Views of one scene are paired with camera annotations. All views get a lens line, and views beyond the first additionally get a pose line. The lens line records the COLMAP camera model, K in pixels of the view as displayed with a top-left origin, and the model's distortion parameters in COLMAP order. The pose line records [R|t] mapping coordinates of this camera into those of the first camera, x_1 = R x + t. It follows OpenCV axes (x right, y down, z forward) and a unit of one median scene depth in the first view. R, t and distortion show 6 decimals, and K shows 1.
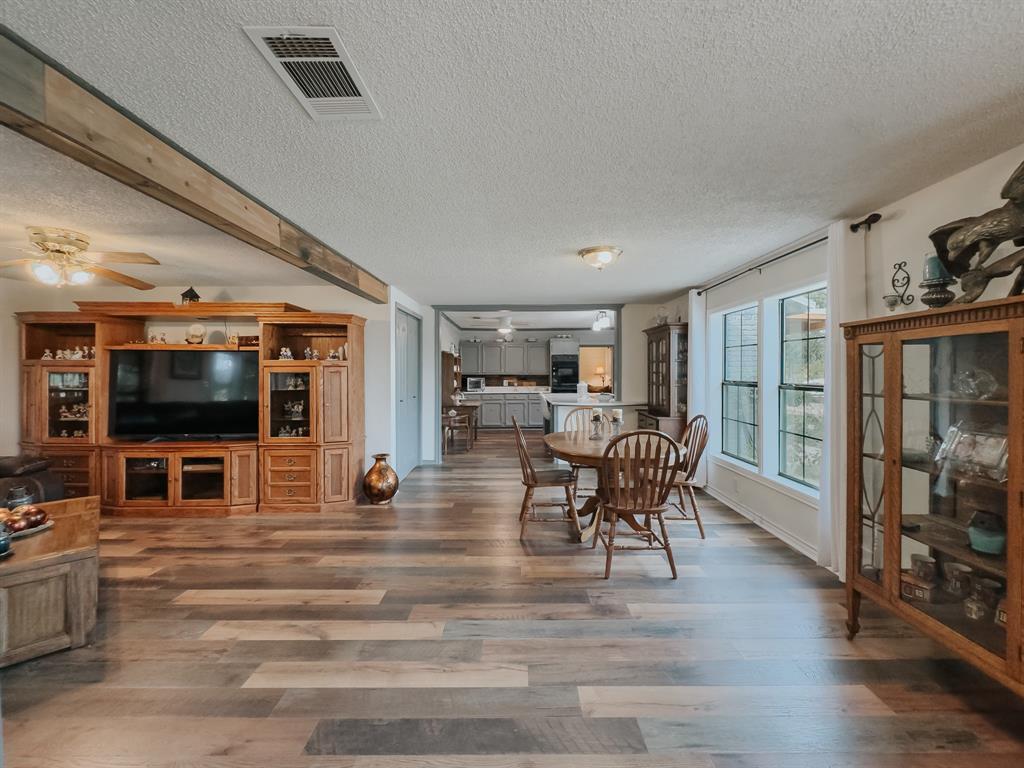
lens RADIAL K [[423.9, 0, 516.3], [0, 423.9, 381.0], [0, 0, 1]] dist [-0.001377, -0.000141]
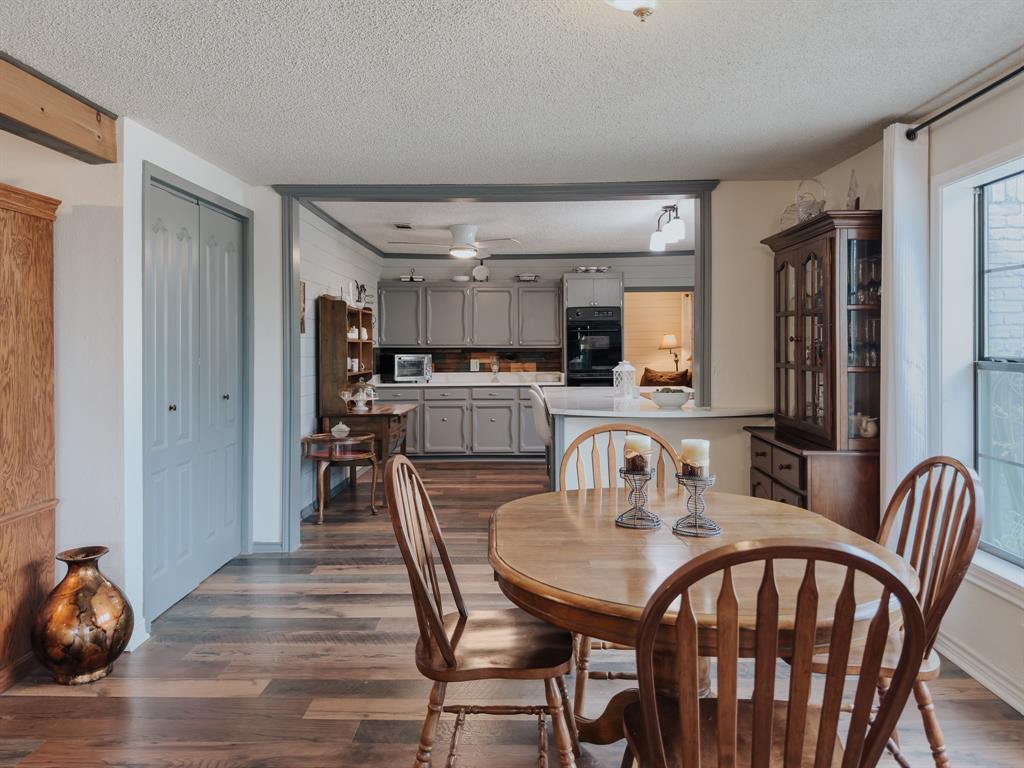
lens RADIAL K [[774.3, 0, 510.9], [0, 774.3, 353.3], [0, 0, 1]] dist [0.115339, -0.190012]
pose [[0.999933, -0.000908, -0.011515, 0.050355], [0.000780, 0.999938, -0.011085, 0.001978], [0.011524, 0.011076, 0.999872, 0.192159]]
